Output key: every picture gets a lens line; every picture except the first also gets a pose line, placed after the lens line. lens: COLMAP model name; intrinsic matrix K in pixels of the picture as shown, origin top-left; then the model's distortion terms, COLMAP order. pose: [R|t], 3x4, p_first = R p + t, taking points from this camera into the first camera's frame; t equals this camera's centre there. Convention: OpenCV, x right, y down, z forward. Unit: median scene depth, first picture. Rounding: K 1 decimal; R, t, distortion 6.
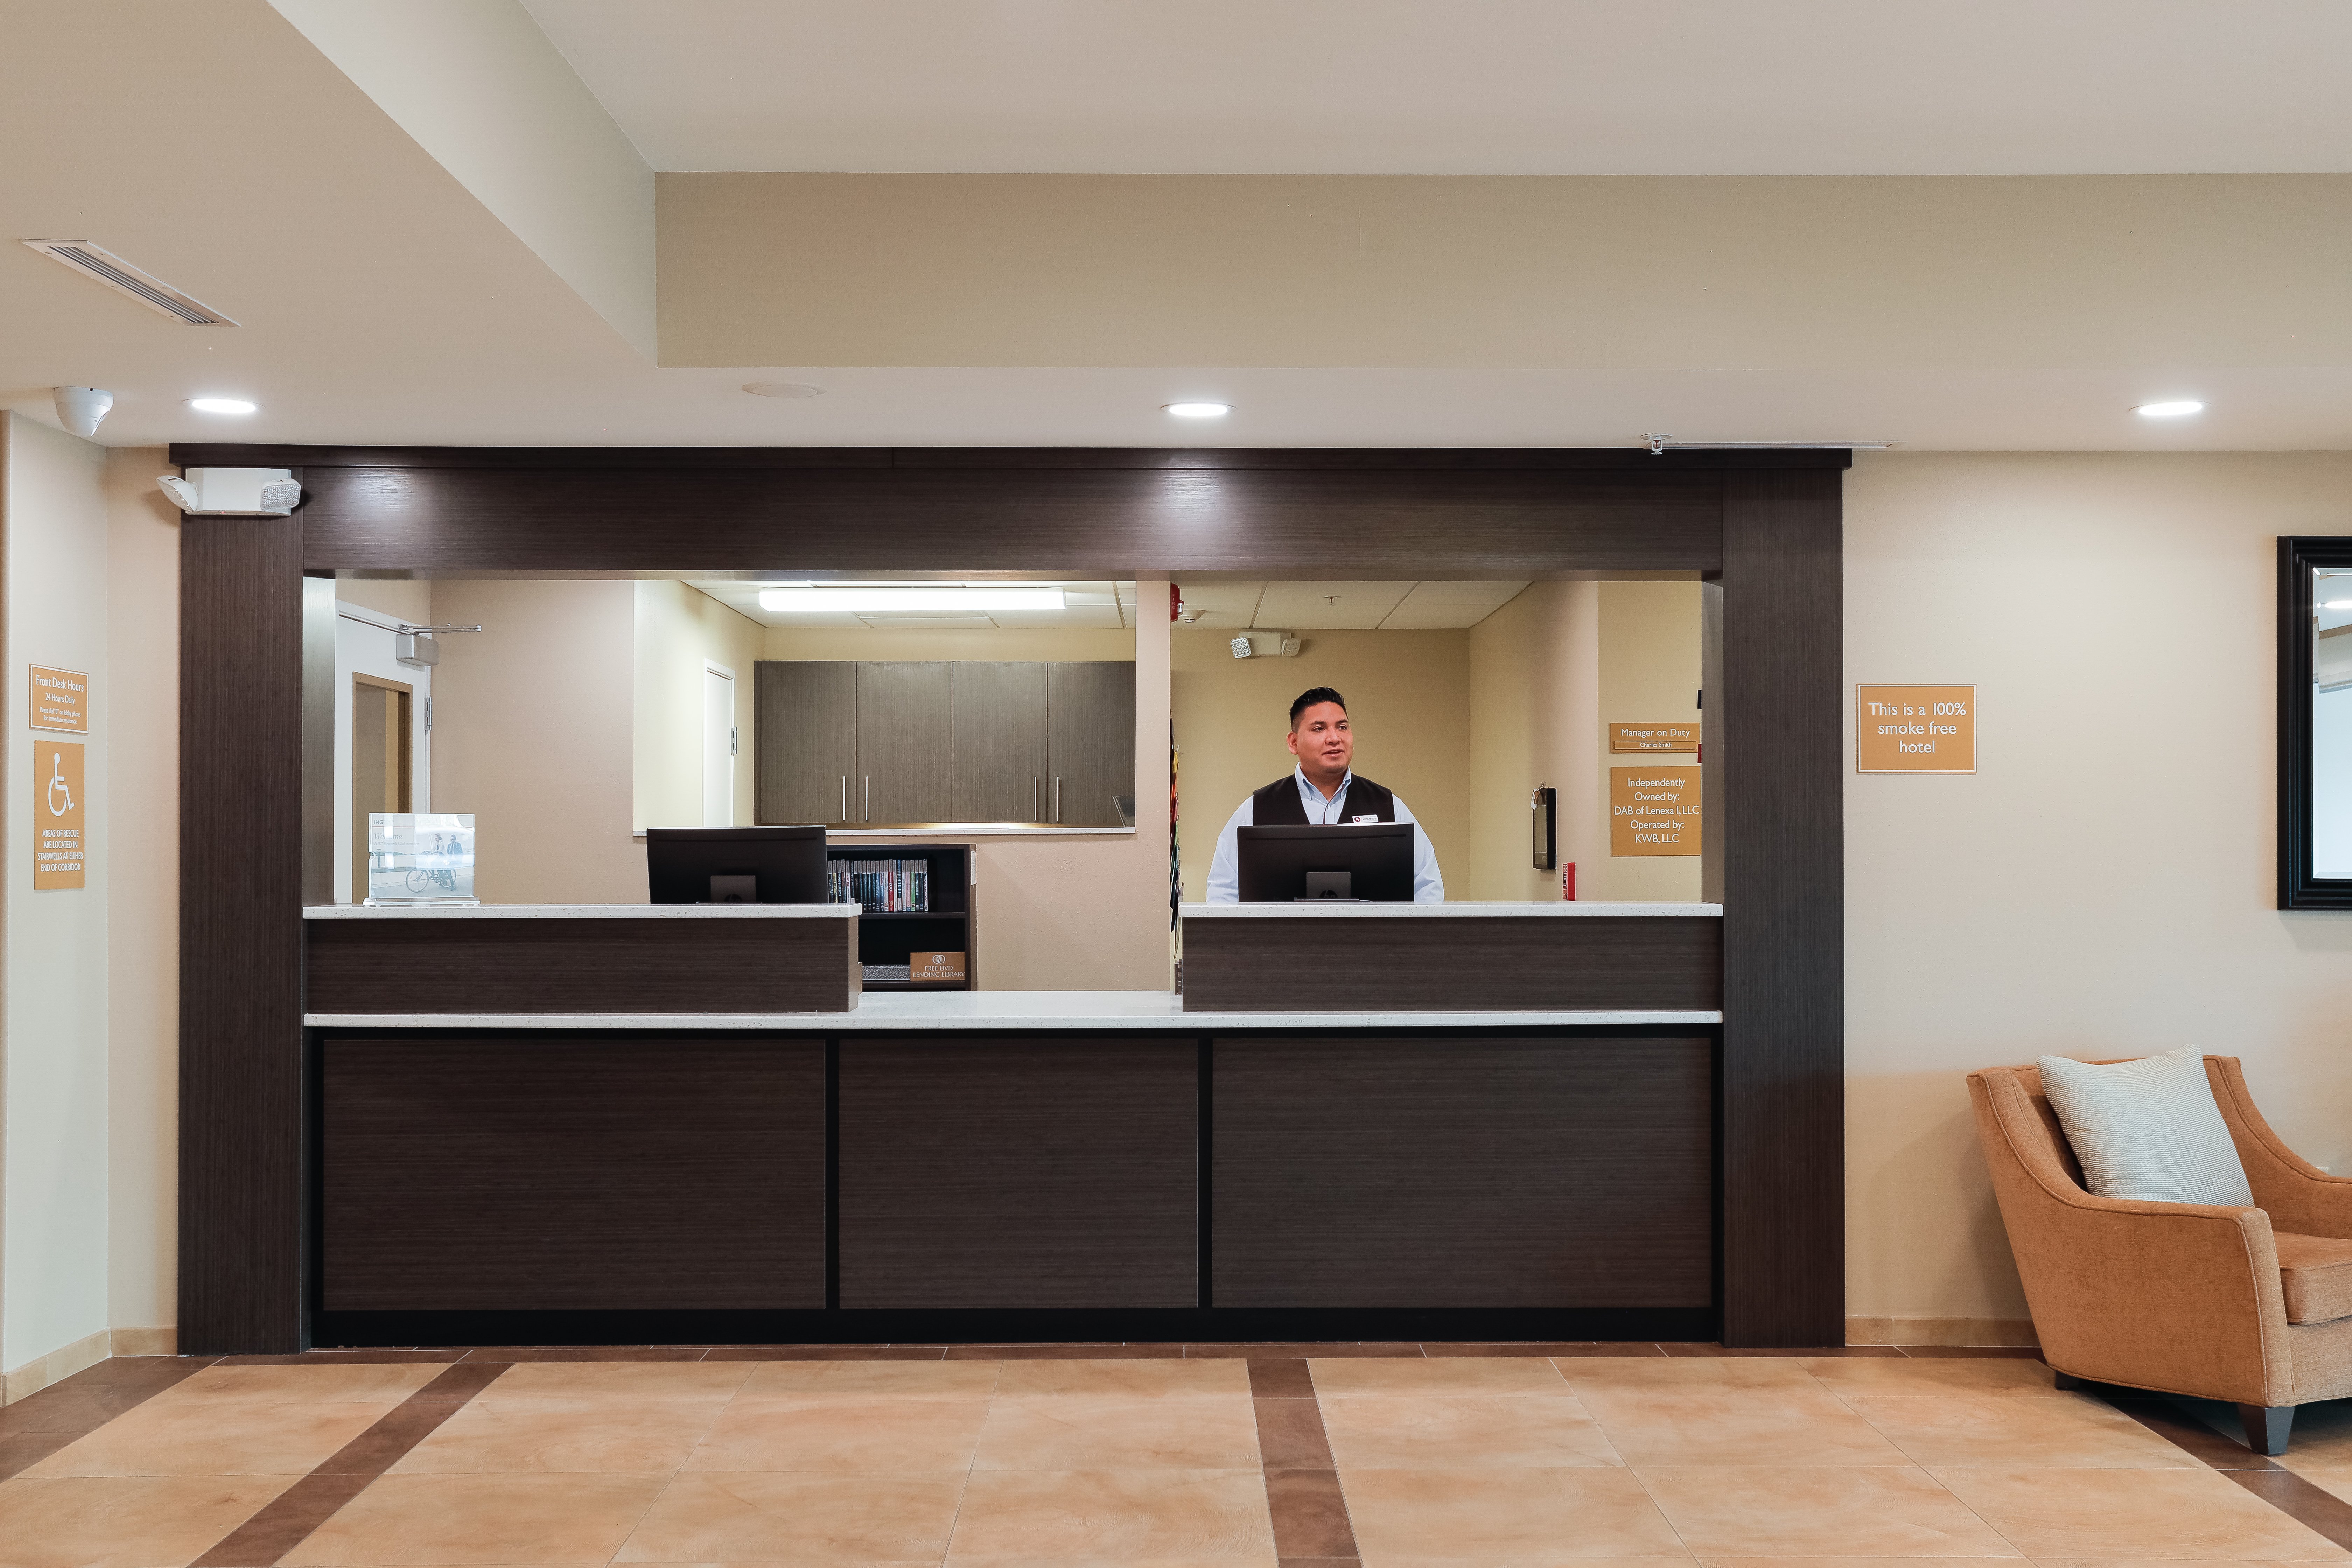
lens RADIAL K [[2362.3, 0, 1174.1], [0, 2362.3, 818.3], [0, 0, 1]] dist [0.005936, -0.007059]
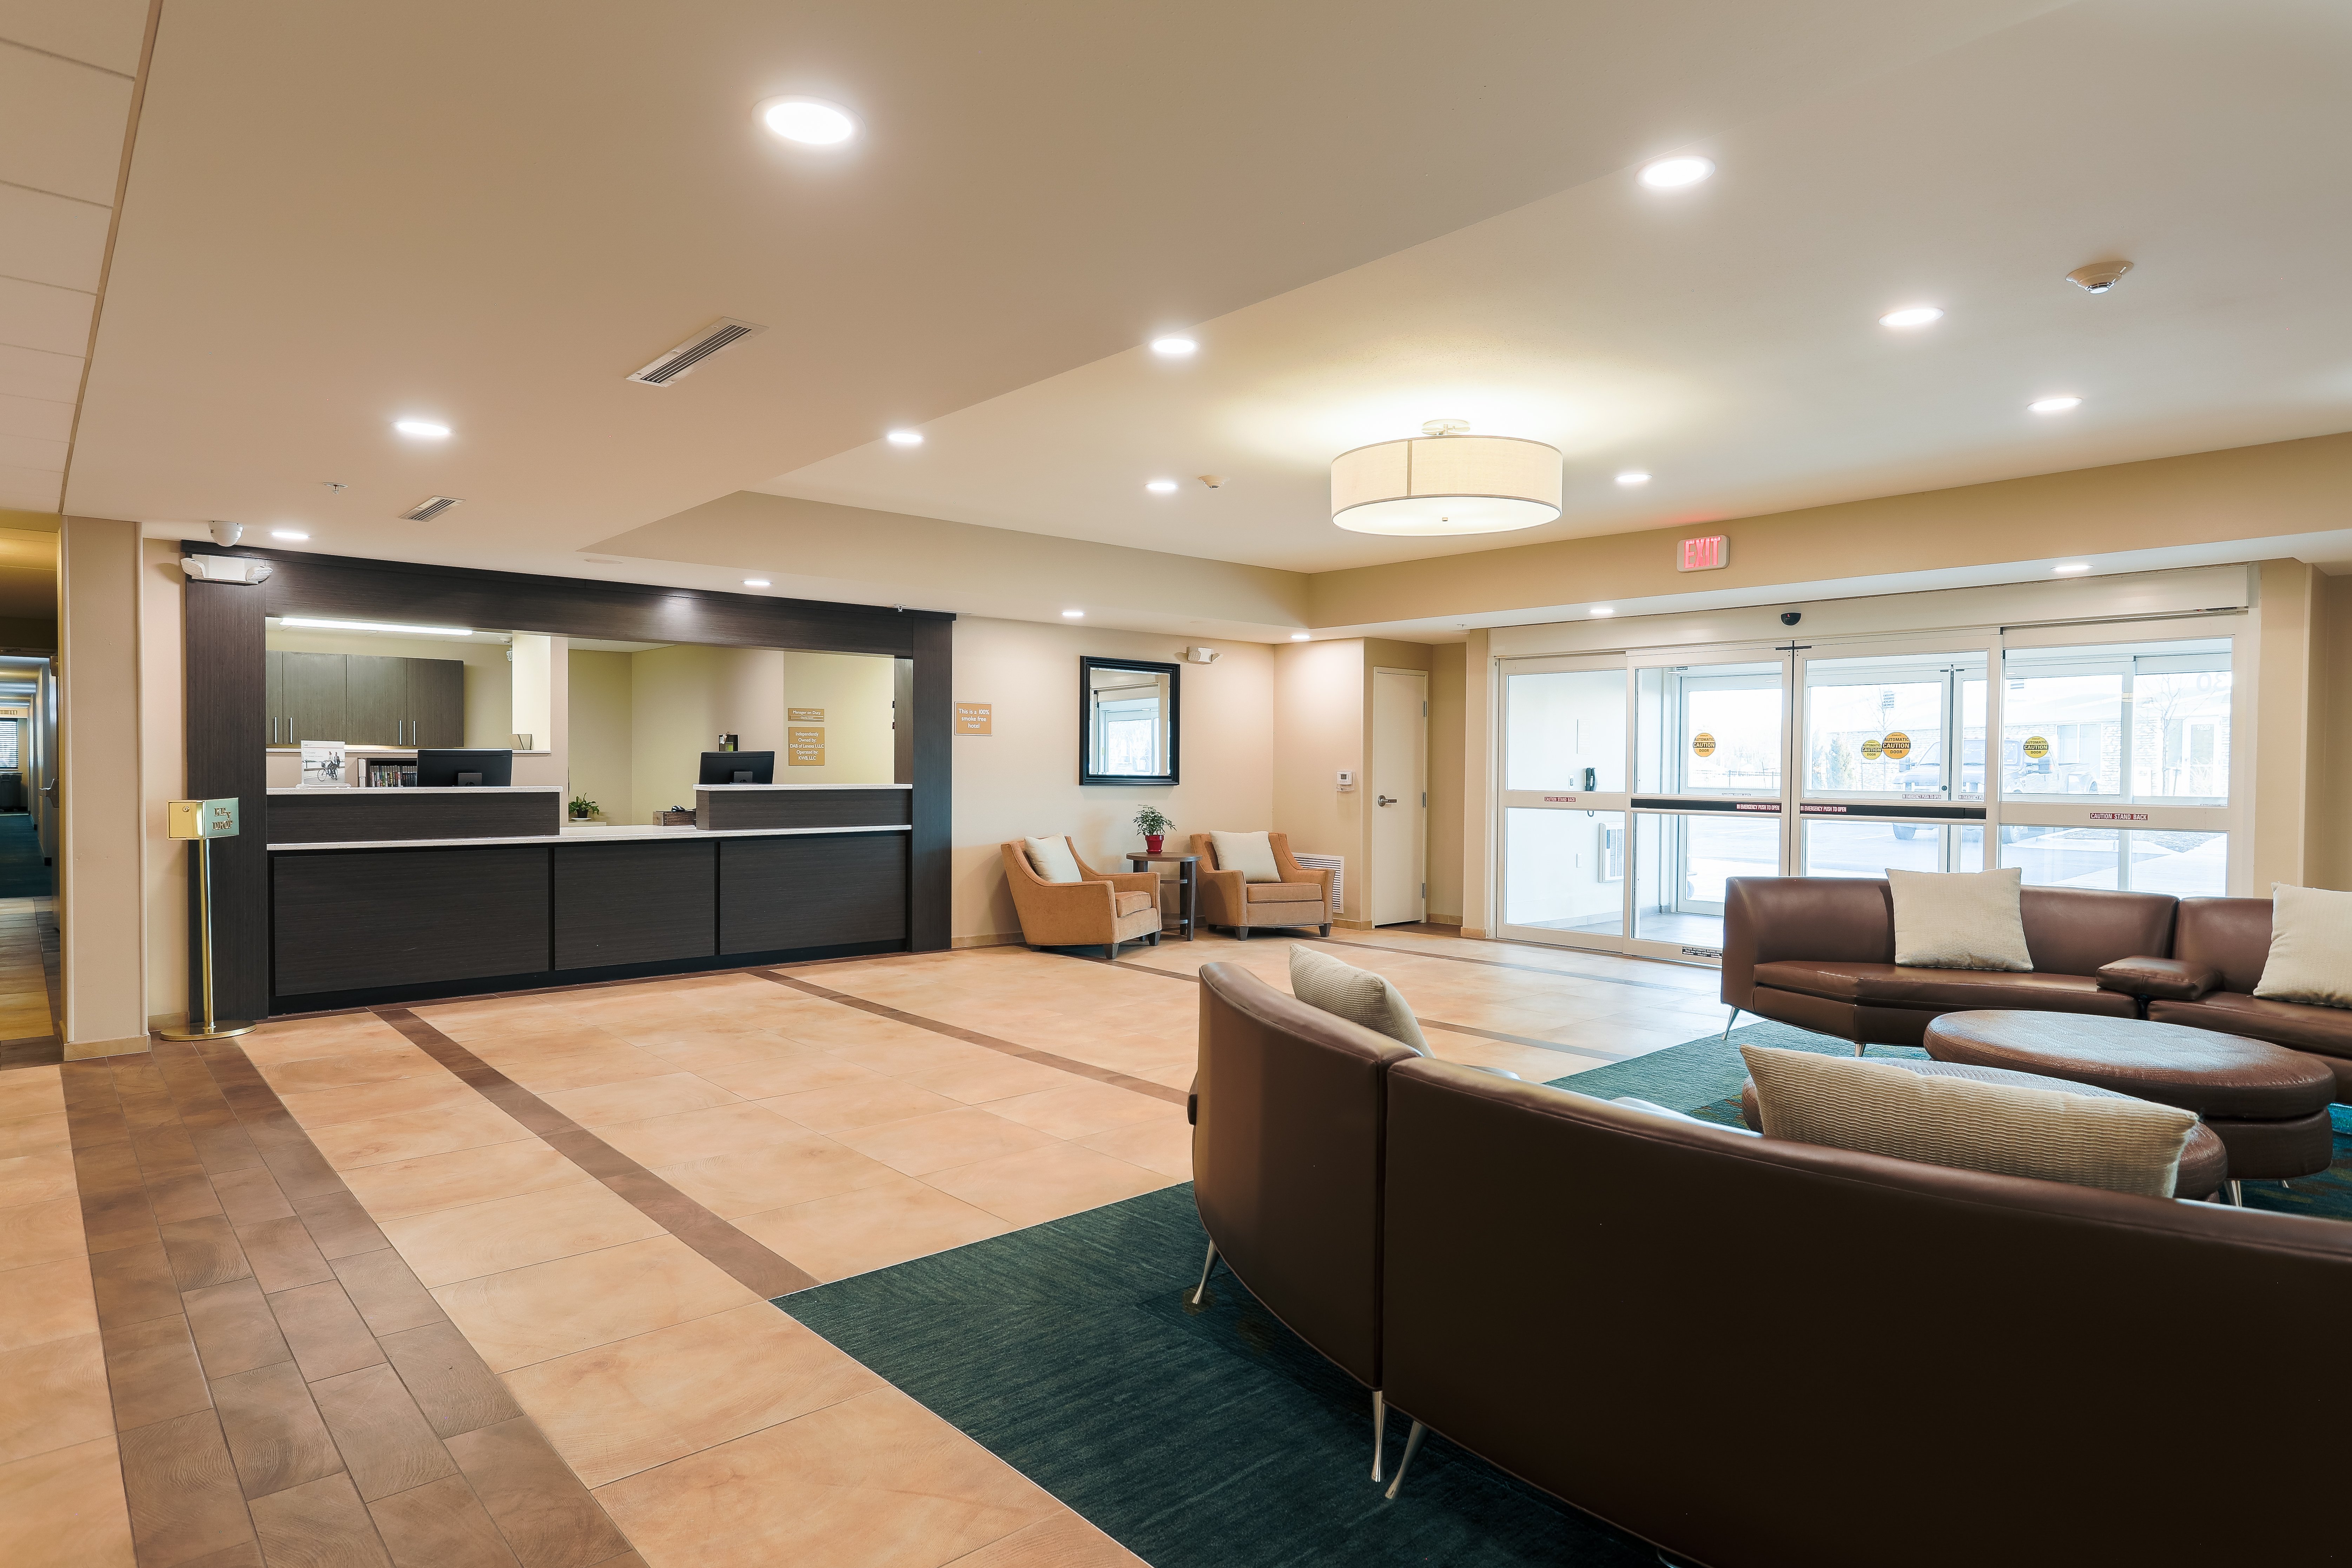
lens RADIAL K [[1349.8, 0, 1176.0], [0, 1349.8, 784.0], [0, 0, 1]] dist [-0.001383, -0.000571]
pose [[0.750293, -0.004289, 0.661091, -0.532568], [-0.014019, 0.999651, 0.022396, -0.000946], [-0.660956, -0.026071, 0.749971, -0.311660]]
